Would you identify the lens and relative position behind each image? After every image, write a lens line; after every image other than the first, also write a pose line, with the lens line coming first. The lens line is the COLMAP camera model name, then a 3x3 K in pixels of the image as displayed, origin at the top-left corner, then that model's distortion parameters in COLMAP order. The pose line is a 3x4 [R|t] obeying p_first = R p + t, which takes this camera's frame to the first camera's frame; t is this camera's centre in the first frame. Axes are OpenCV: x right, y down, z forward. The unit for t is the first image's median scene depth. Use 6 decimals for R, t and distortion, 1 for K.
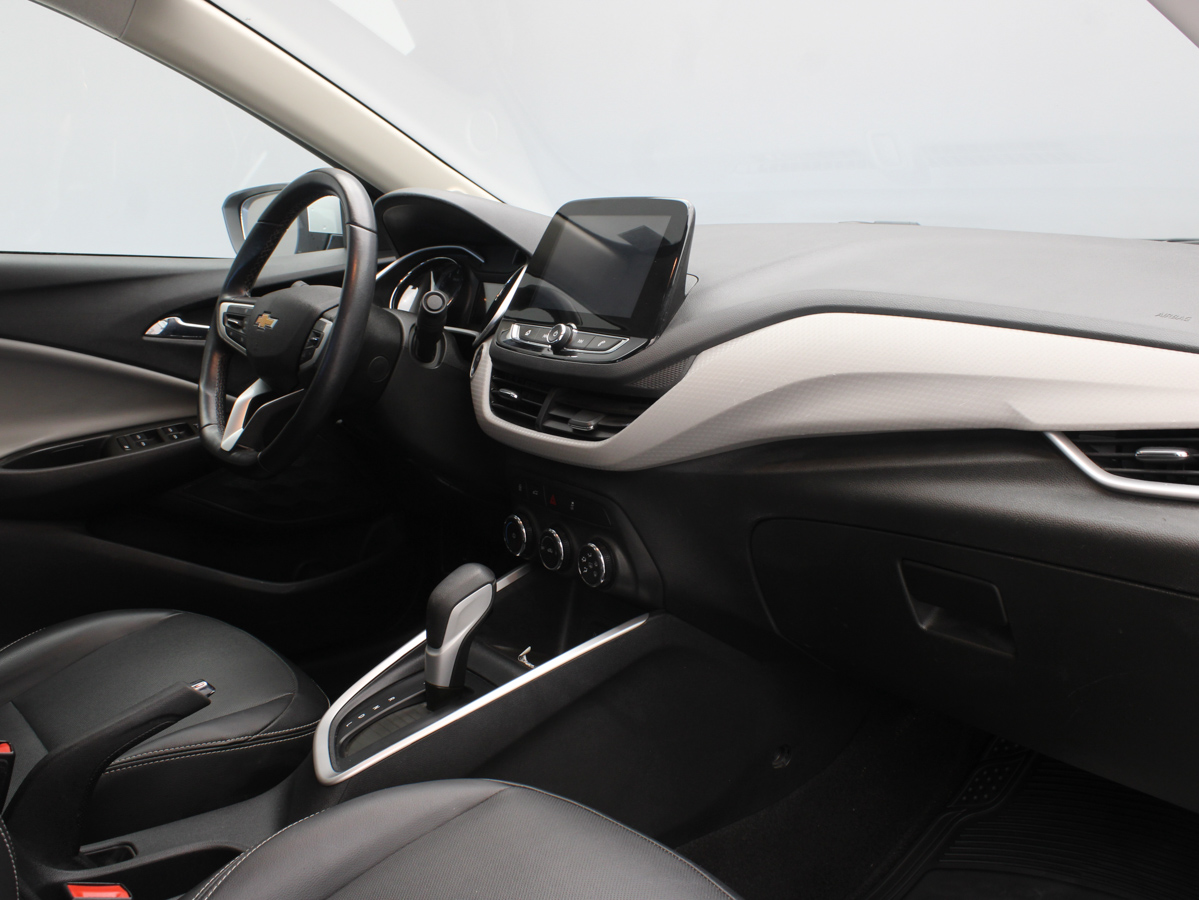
lens RADIAL K [[1211.1, 0, 599.5], [0, 1211.1, 450.0], [0, 0, 1]] dist [-0.147822, 0.154751]
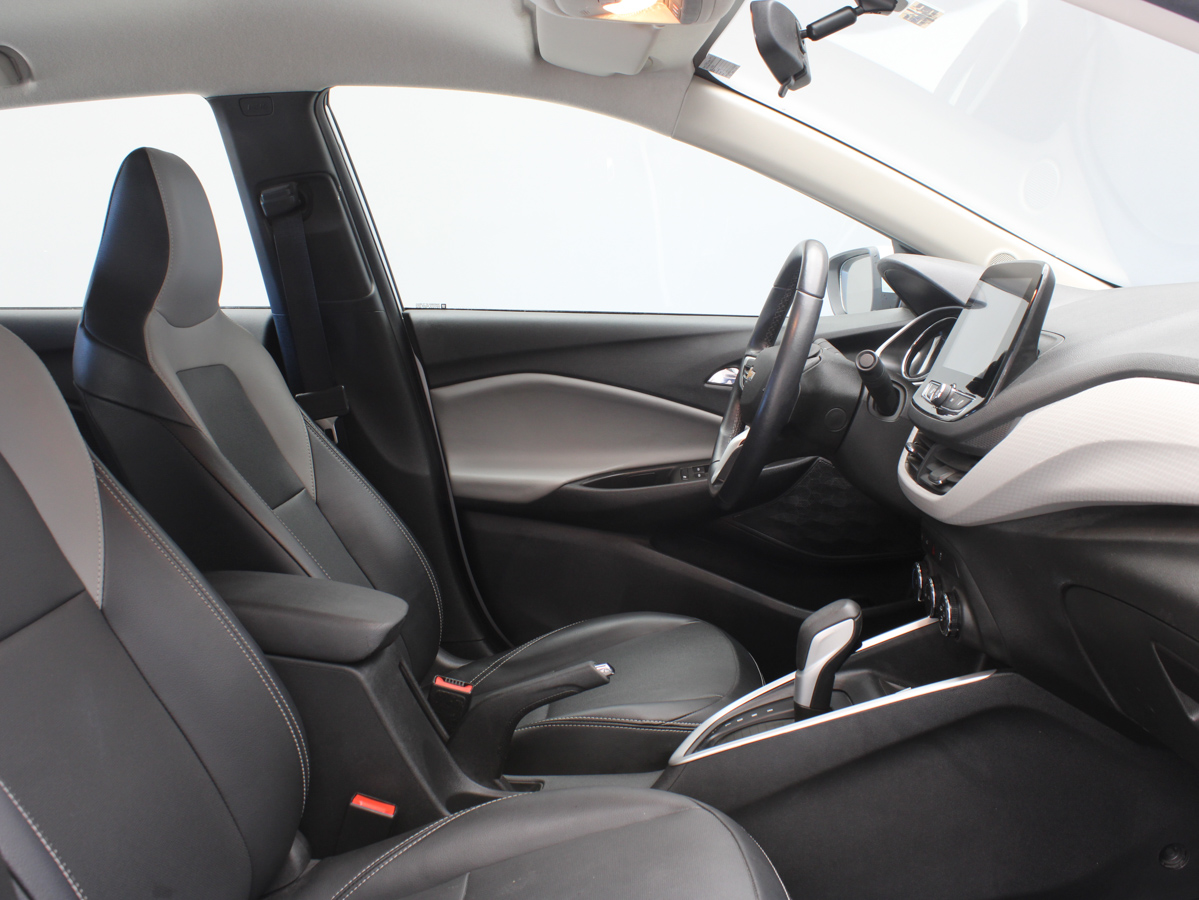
lens RADIAL K [[1211.1, 0, 599.5], [0, 1211.1, 450.0], [0, 0, 1]] dist [-0.147822, 0.154751]
pose [[0.788397, 0.055443, -0.612663, 0.369922], [-0.081193, 0.996596, -0.014295, -0.006952], [0.609785, 0.061014, 0.790215, -0.002580]]
